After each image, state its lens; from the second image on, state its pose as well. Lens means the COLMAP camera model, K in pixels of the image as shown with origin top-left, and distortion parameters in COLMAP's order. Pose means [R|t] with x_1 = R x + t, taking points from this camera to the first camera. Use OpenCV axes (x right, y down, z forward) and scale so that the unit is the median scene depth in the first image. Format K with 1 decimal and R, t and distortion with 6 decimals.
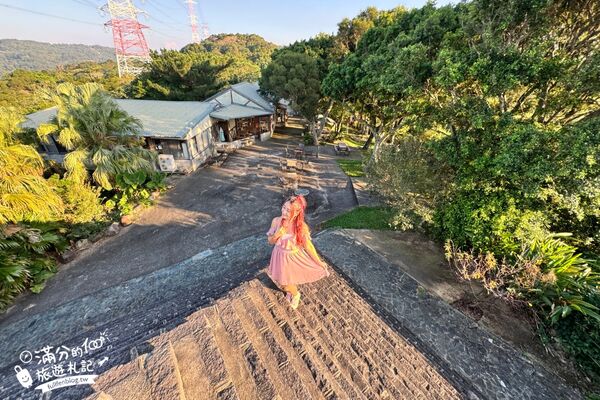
lens RADIAL K [[239.9, 0, 299.2], [0, 239.9, 201.6], [0, 0, 1]] dist [-0.004154, 0.000539]
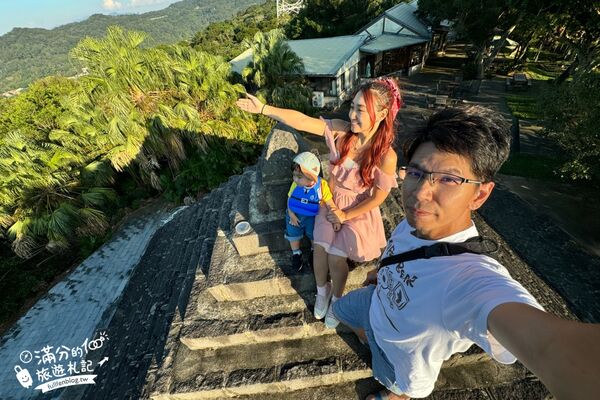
lens RADIAL K [[239.9, 0, 297.8], [0, 239.9, 202.1], [0, 0, 1]] dist [-0.004154, 0.000539]
pose [[0.863277, 0.201713, -0.462672, -0.002548], [-0.091252, 0.963939, 0.249989, 0.031483], [0.496413, -0.173590, 0.850553, -0.101996]]
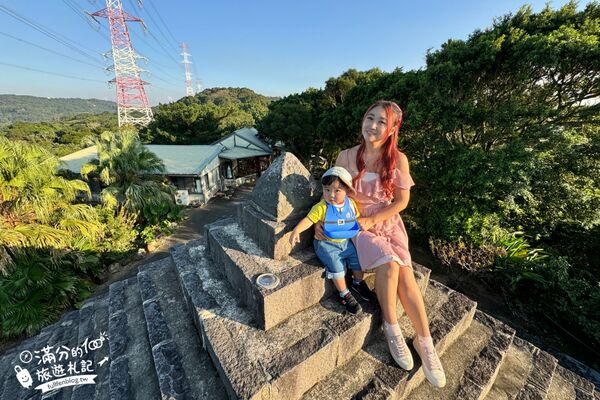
lens RADIAL K [[239.9, 0, 301.1], [0, 239.9, 200.9], [0, 0, 1]] dist [-0.004154, 0.000539]
pose [[0.998149, -0.035652, 0.049270, -0.049924], [0.043299, 0.985494, -0.164093, 0.053495], [-0.042705, 0.165922, 0.985214, -0.102418]]
